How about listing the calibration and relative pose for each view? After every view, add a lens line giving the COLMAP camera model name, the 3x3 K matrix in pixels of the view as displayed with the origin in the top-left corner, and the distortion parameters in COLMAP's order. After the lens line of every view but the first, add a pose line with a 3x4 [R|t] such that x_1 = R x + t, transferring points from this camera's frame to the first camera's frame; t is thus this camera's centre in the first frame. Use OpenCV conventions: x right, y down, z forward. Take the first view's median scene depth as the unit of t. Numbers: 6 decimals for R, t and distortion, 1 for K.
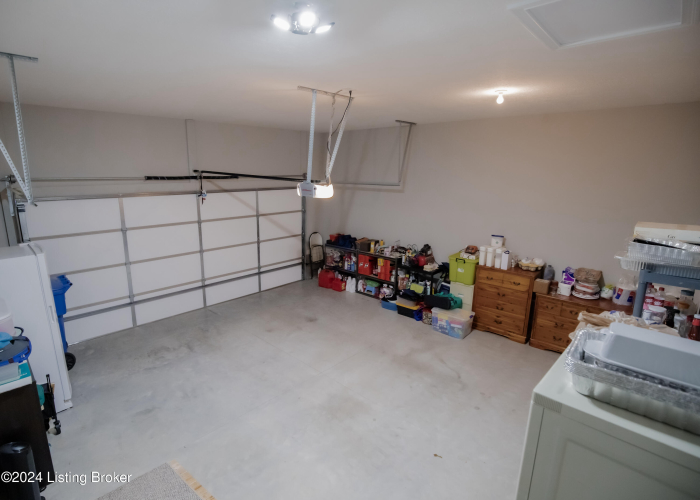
lens RADIAL K [[354.9, 0, 349.2], [0, 354.9, 250.1], [0, 0, 1]] dist [-0.034696, 0.005415]
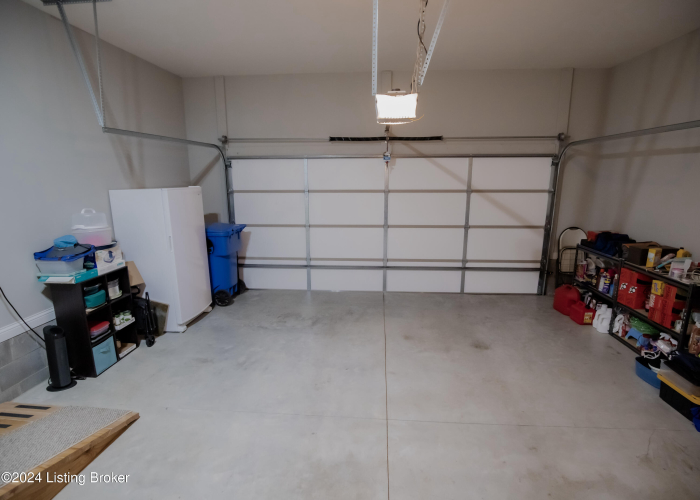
lens RADIAL K [[366.2, 0, 350.5], [0, 366.2, 250.8], [0, 0, 1]] dist [-0.033131, 0.000366]
pose [[0.617366, 0.144673, -0.773259, 0.195902], [-0.157268, 0.985799, 0.058876, 0.020136], [0.770796, 0.085261, 0.631351, 0.319427]]
